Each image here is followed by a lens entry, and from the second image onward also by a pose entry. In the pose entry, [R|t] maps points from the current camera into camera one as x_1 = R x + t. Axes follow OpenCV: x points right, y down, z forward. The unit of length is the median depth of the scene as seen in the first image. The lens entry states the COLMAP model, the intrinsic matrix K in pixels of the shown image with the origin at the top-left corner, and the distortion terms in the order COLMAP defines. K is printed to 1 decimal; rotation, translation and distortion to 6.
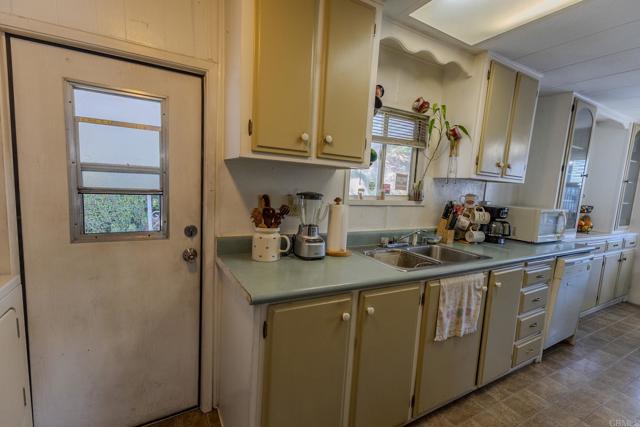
lens RADIAL K [[290.6, 0, 317.8], [0, 290.6, 217.6], [0, 0, 1]] dist [0.023224, 0.000411]
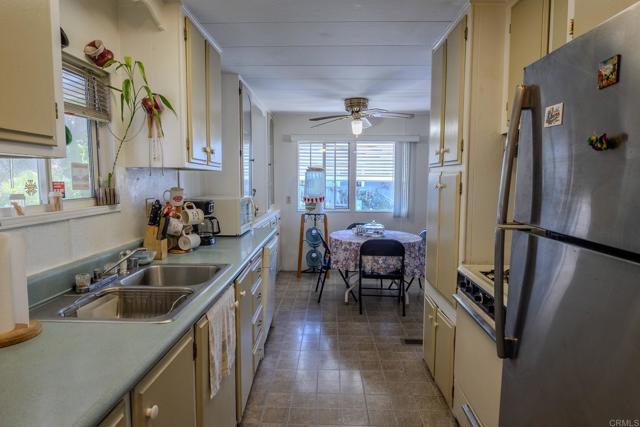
lens RADIAL K [[379.3, 0, 316.5], [0, 379.3, 214.3], [0, 0, 1]] dist [0.004987, -0.000039]
pose [[0.521468, -0.135938, 0.842373, -0.131501], [0.129341, 0.988413, 0.079437, -0.045805], [-0.843411, 0.067530, 0.533008, 0.185251]]
